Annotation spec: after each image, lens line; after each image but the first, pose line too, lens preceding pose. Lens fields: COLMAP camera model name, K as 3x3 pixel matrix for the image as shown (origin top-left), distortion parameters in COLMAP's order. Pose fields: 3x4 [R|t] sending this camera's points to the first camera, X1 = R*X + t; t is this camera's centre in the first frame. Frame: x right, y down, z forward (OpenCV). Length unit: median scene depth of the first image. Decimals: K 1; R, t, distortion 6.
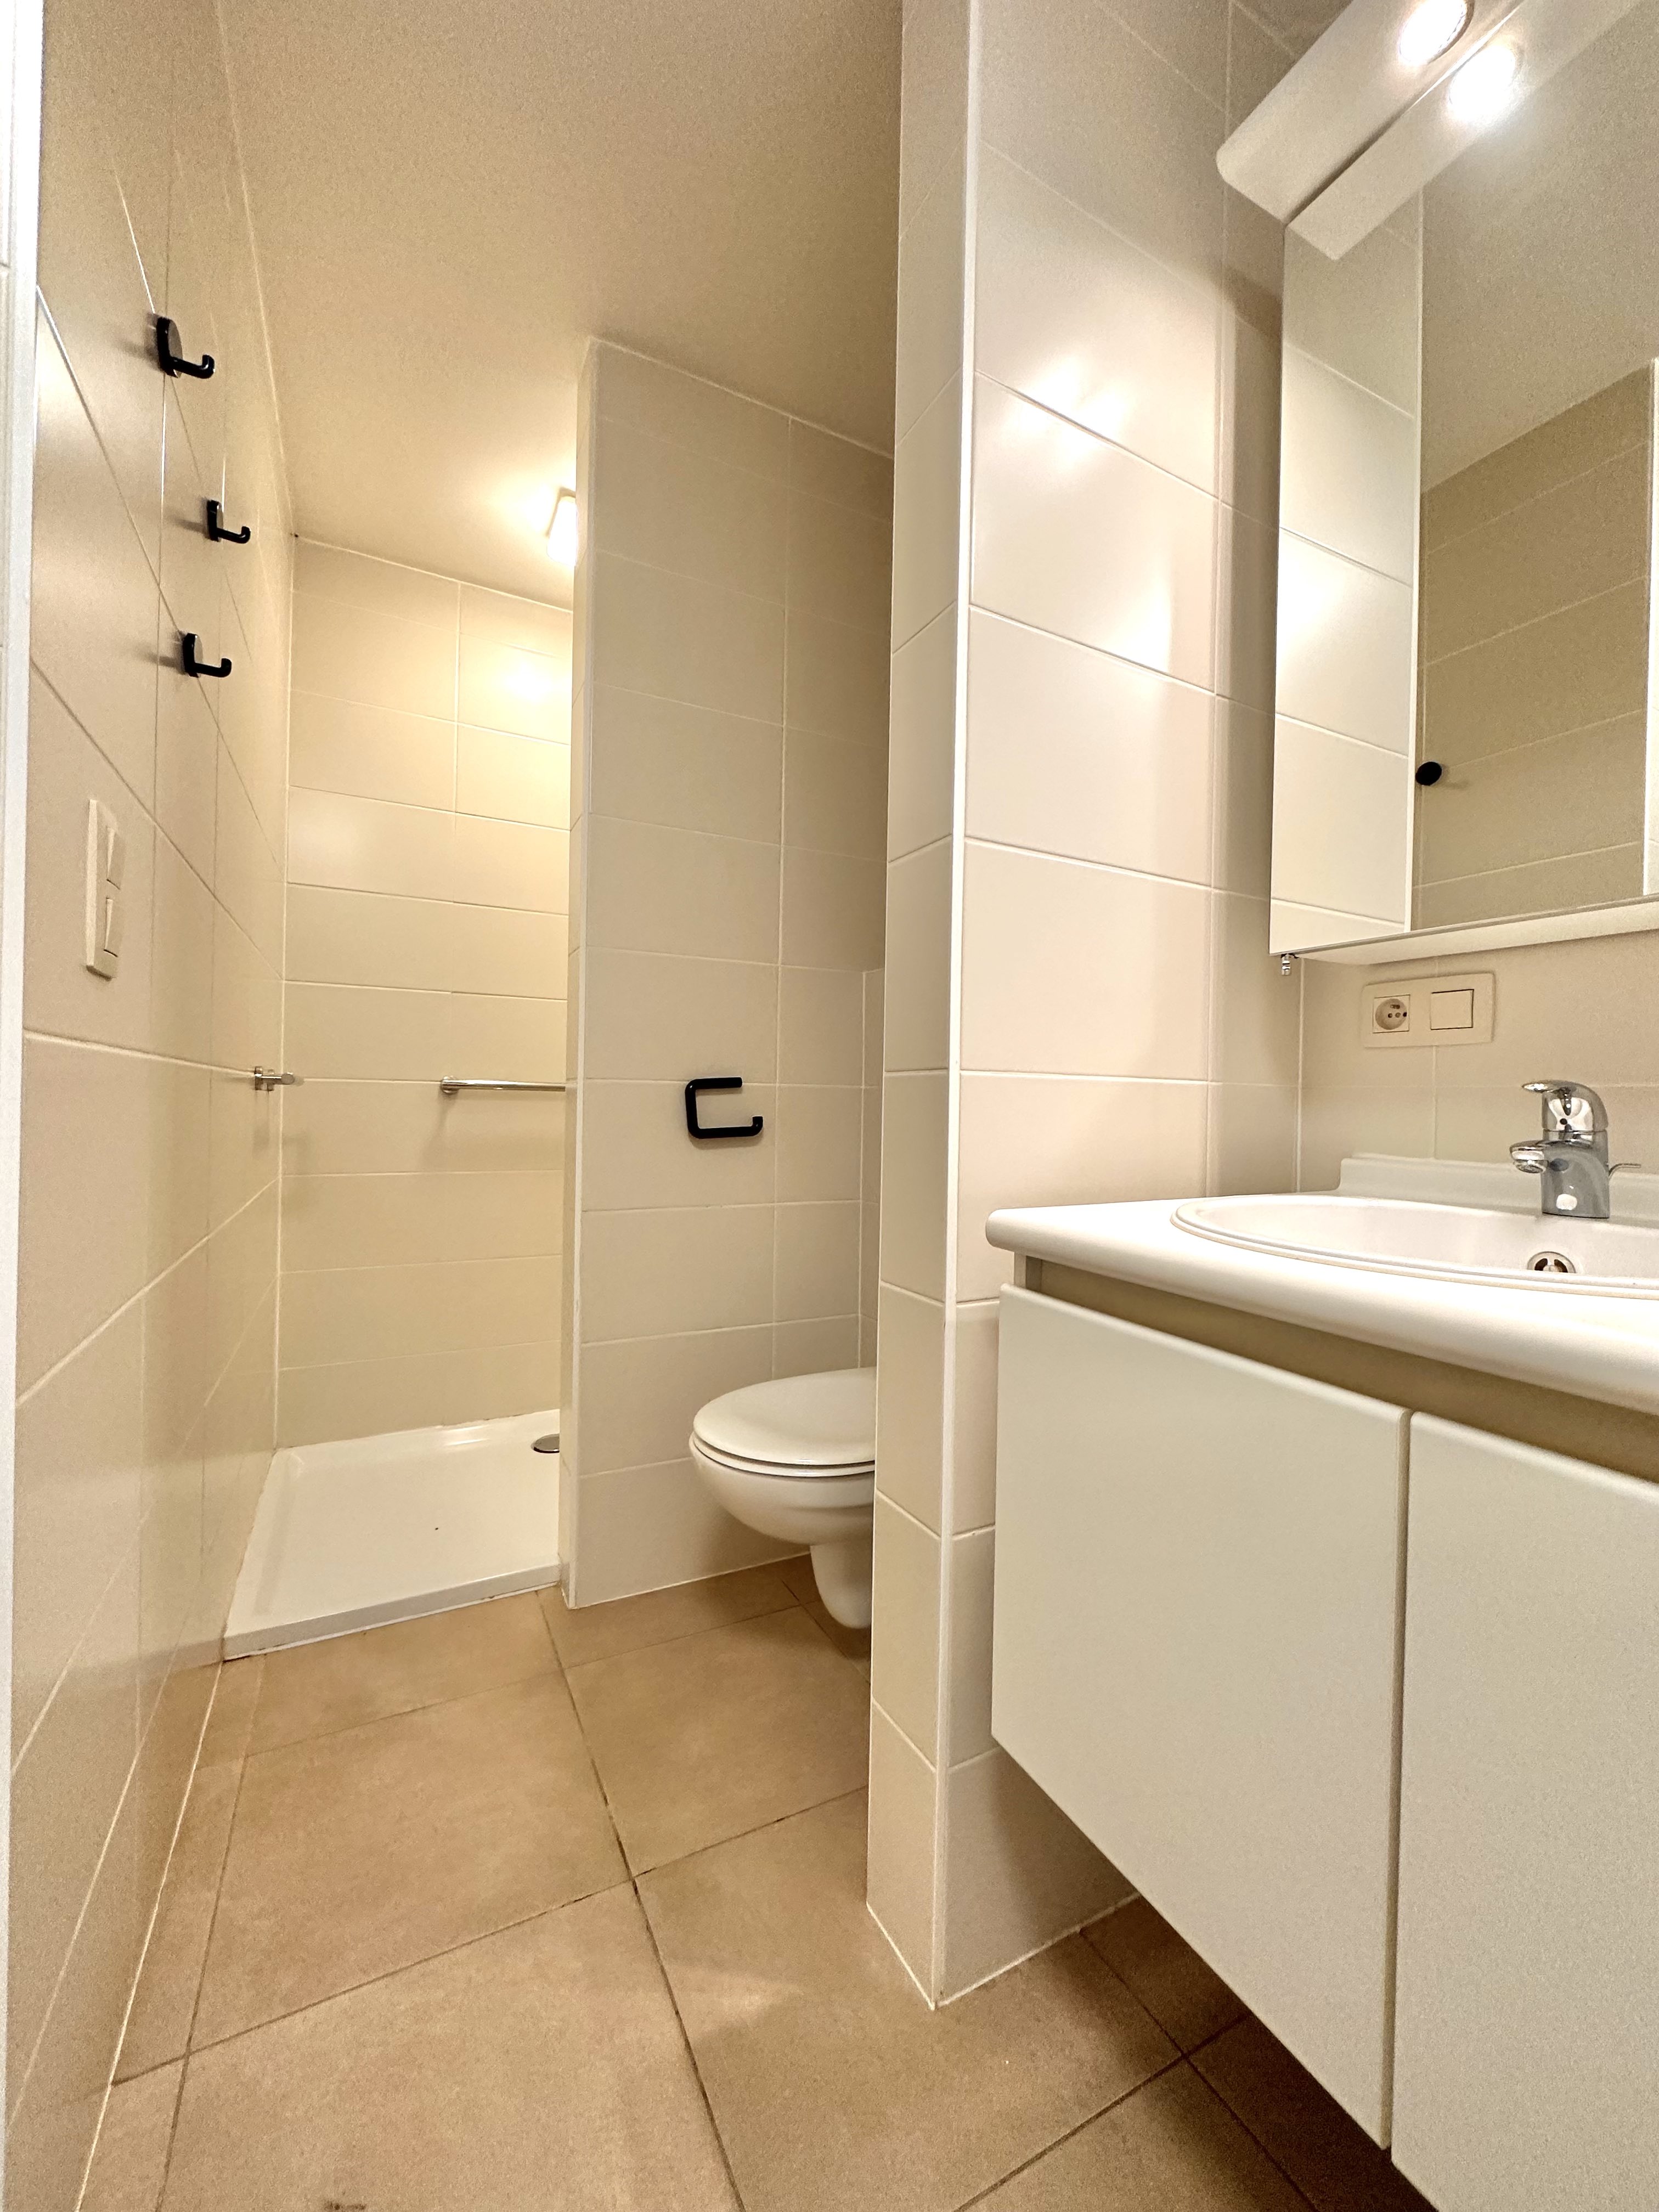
lens RADIAL K [[879.8, 0, 828.8], [0, 879.8, 1103.8], [0, 0, 1]] dist [-0.002716, -0.000993]
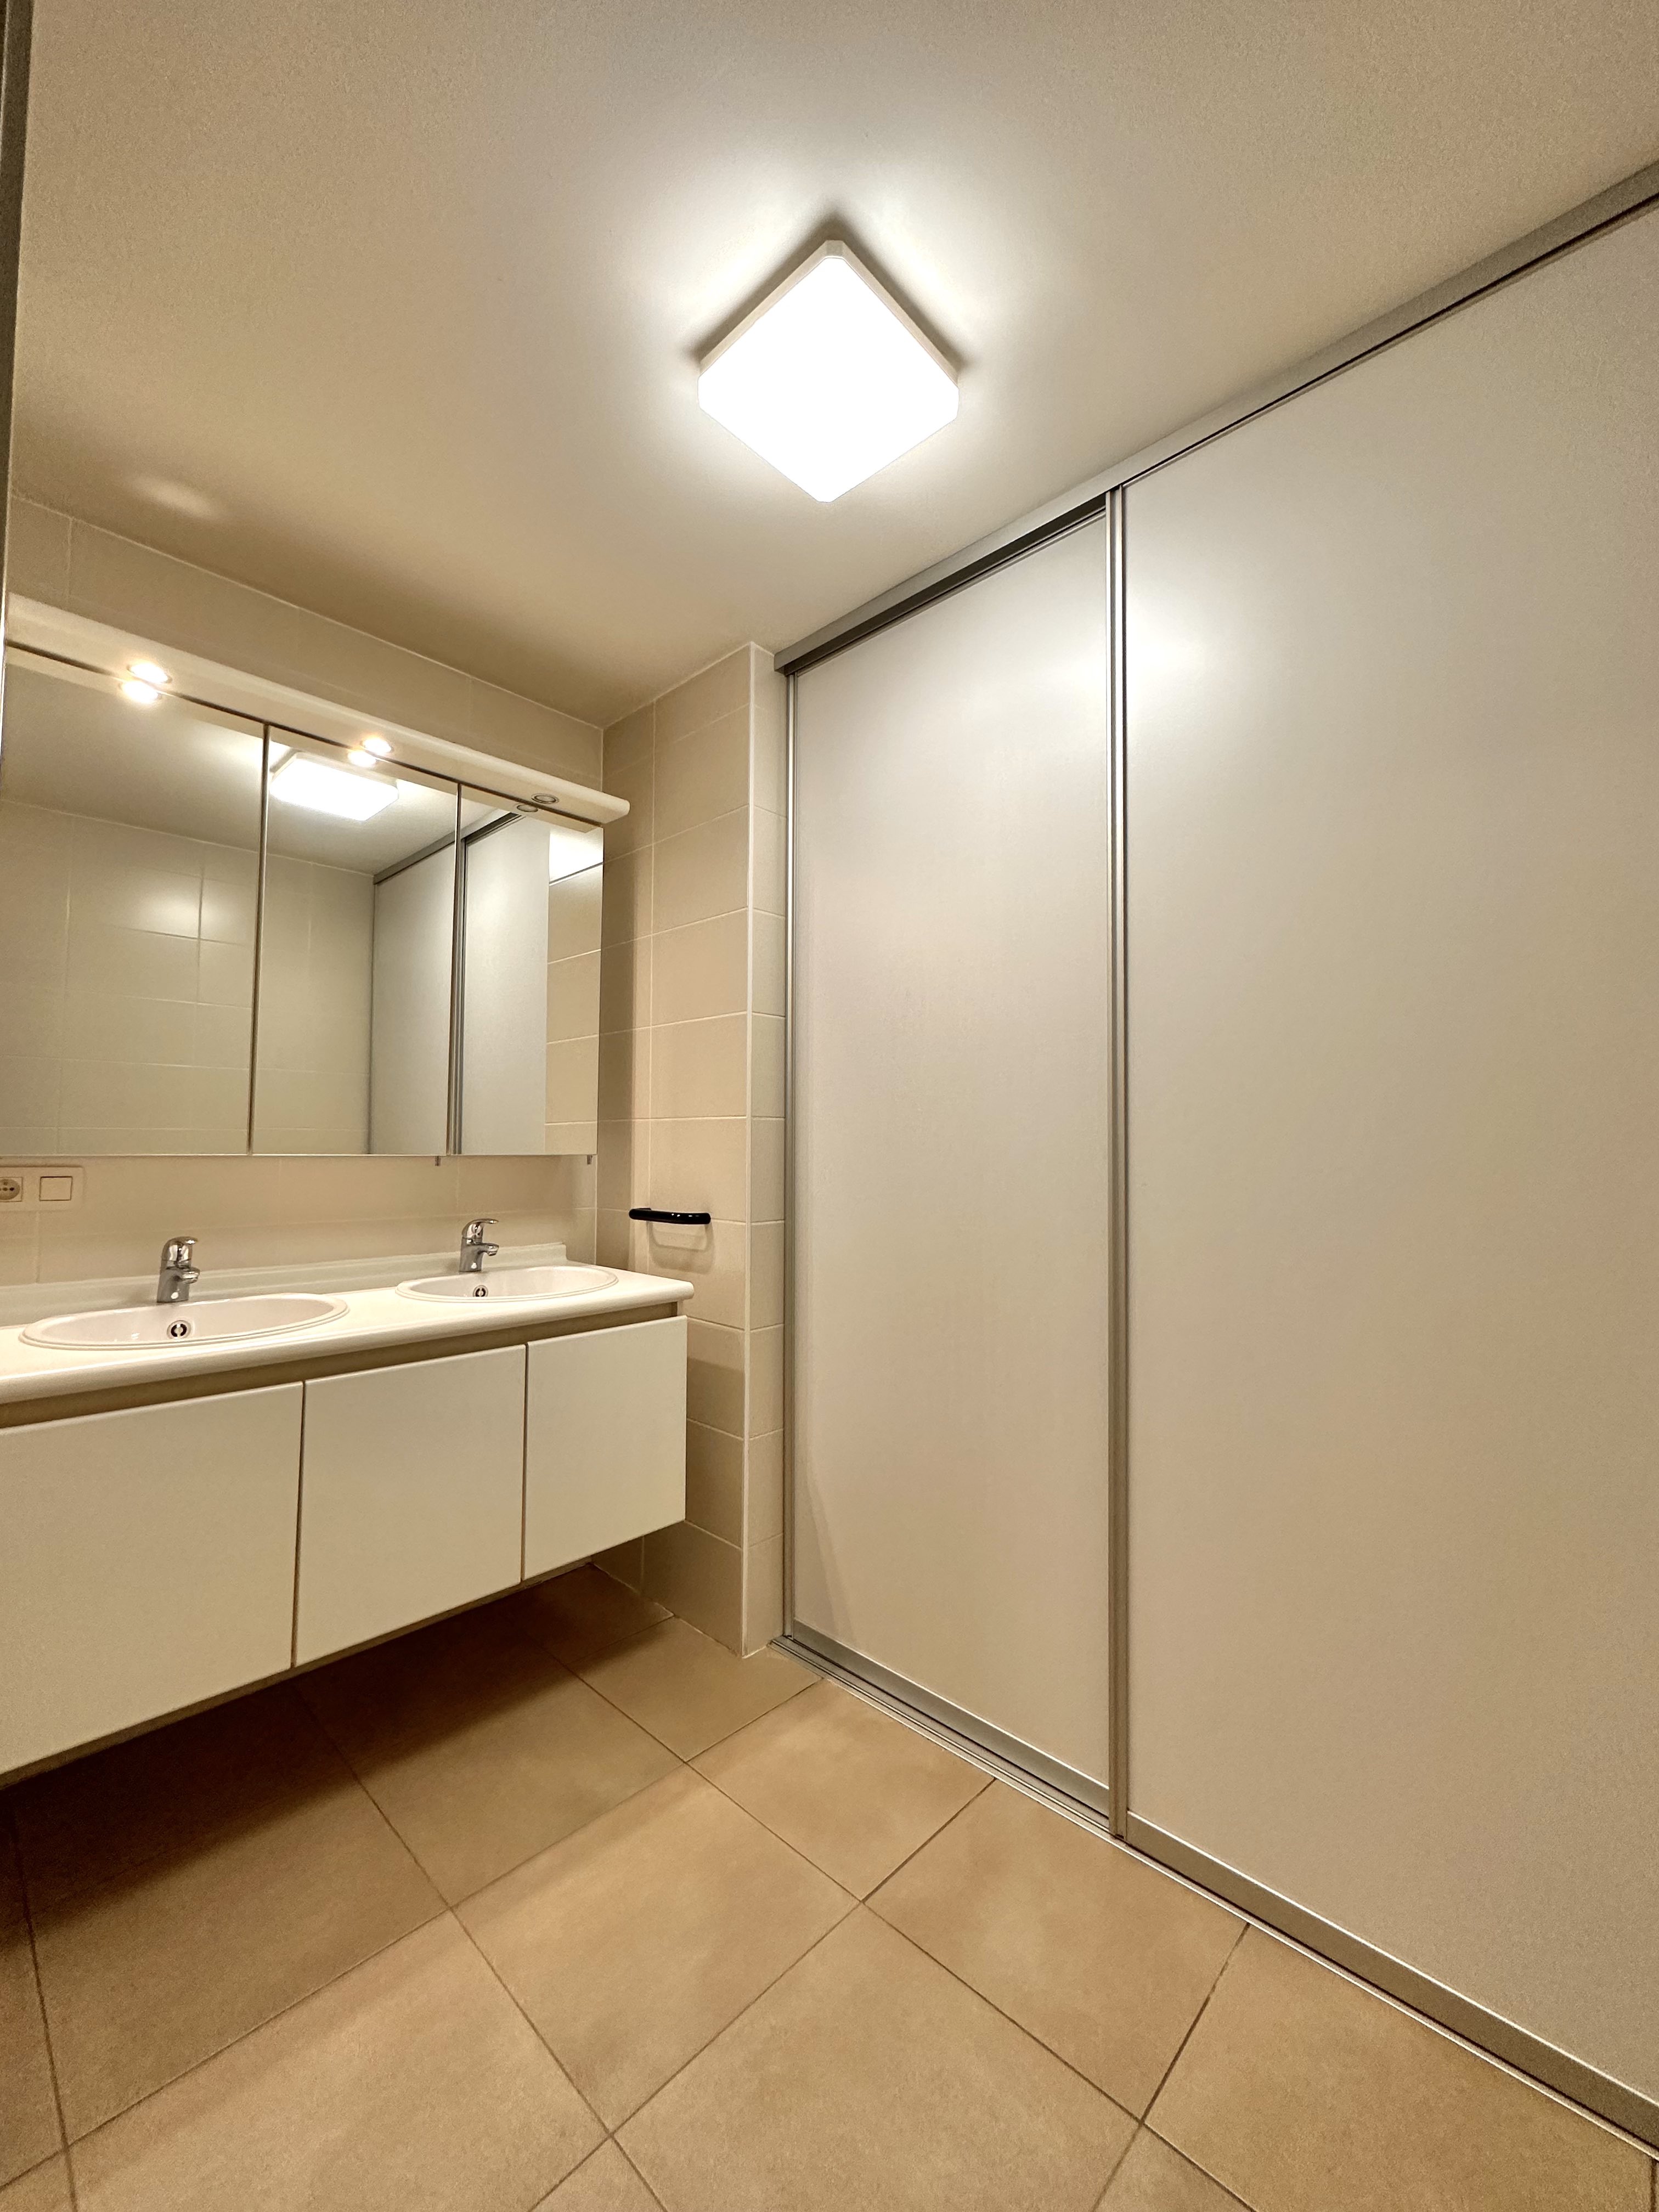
lens RADIAL K [[879.8, 0, 831.2], [0, 879.8, 1113.5], [0, 0, 1]] dist [-0.002716, -0.000993]
pose [[-0.321206, 0.045155, 0.945932, -1.597114], [-0.010911, 0.998620, -0.051375, -0.222119], [-0.946946, -0.026823, -0.320270, 0.217429]]
